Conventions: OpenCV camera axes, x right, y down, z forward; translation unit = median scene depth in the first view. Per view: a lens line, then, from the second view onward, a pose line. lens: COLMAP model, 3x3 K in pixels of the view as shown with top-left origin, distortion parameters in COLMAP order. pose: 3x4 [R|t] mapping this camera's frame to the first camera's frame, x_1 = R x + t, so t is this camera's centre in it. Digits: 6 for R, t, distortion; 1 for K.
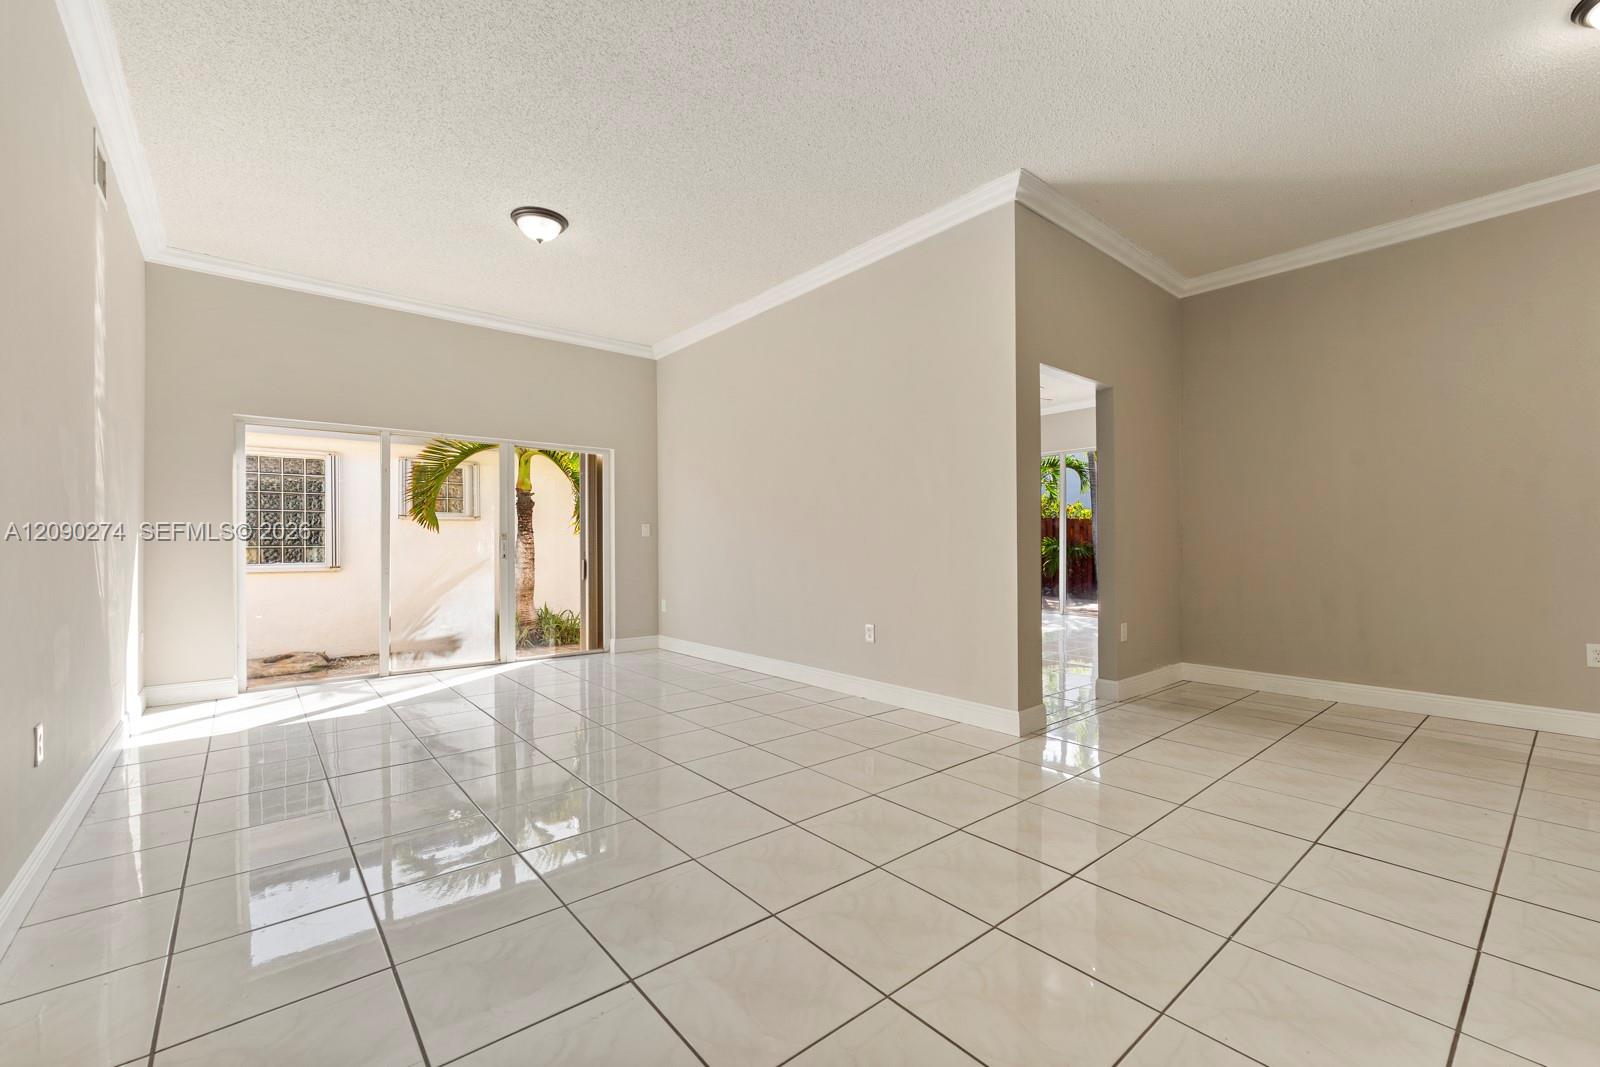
lens RADIAL K [[661.4, 0, 791.0], [0, 661.4, 550.6], [0, 0, 1]] dist [0.003982, -0.002683]
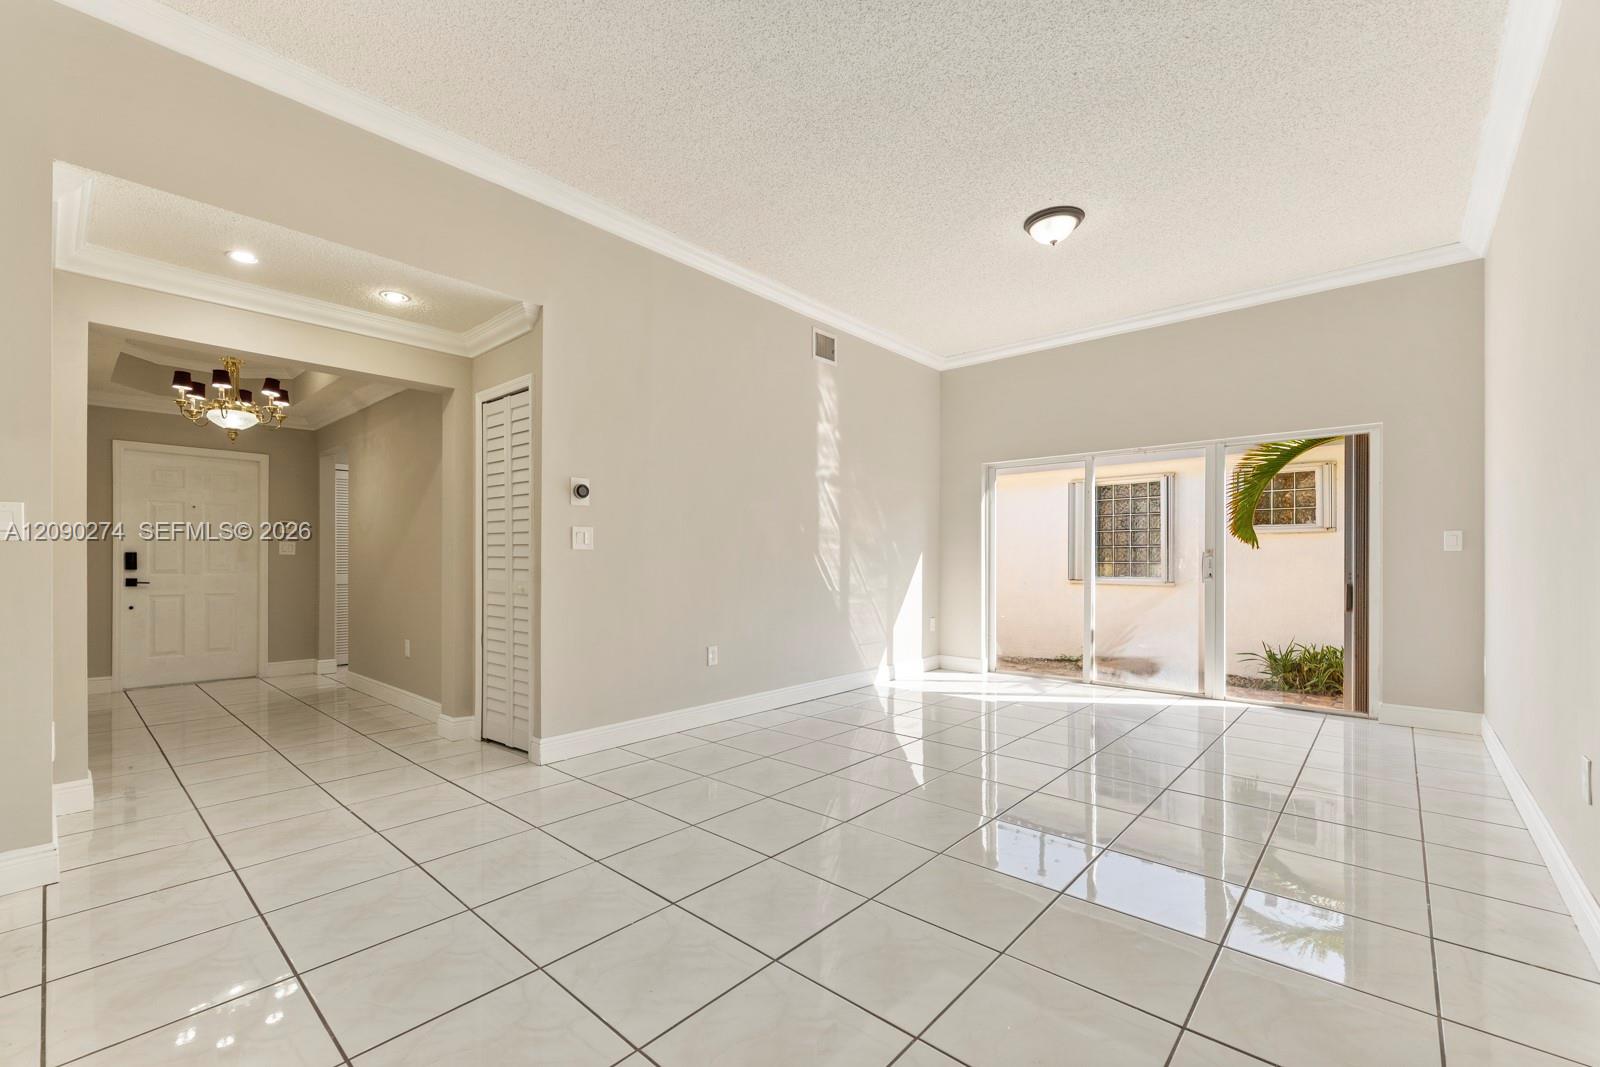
lens RADIAL K [[661.4, 0, 792.3], [0, 661.4, 566.3], [0, 0, 1]] dist [0.003982, -0.002683]
pose [[0.151272, 0.014912, -0.988380, 0.312311], [-0.014186, 0.999816, 0.012914, -0.006247], [0.988390, 0.012067, 0.151455, 0.299747]]
